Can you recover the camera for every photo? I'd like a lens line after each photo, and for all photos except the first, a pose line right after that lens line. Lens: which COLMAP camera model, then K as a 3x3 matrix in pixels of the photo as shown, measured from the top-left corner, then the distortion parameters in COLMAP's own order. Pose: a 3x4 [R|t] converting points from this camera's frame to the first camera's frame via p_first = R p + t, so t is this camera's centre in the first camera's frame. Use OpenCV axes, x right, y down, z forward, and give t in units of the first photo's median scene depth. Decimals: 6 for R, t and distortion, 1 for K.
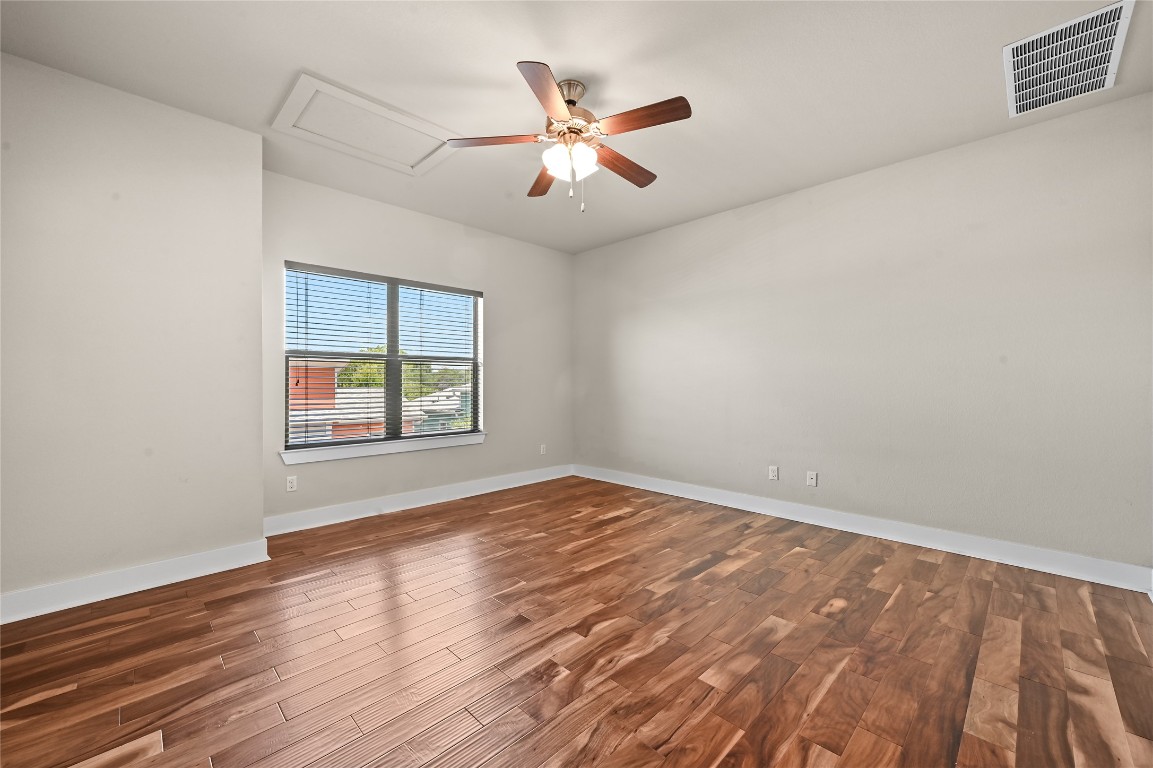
lens RADIAL K [[457.9, 0, 576.7], [0, 457.9, 382.2], [0, 0, 1]] dist [0.000723, 0.000298]
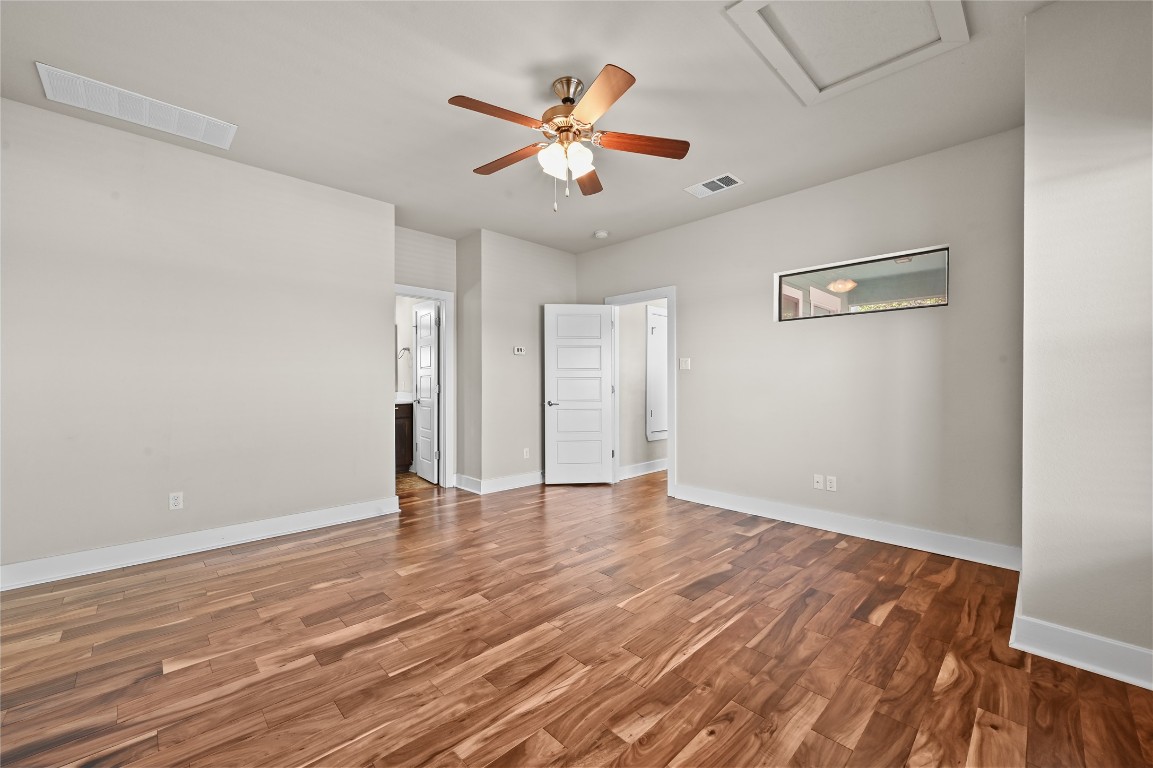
lens RADIAL K [[457.9, 0, 576.6], [0, 457.9, 384.1], [0, 0, 1]] dist [0.000723, 0.000298]
pose [[-0.999879, -0.000443, 0.015544, -0.048865], [-0.000363, 0.999987, 0.005154, -0.003539], [-0.015546, 0.005148, -0.999866, 1.987552]]
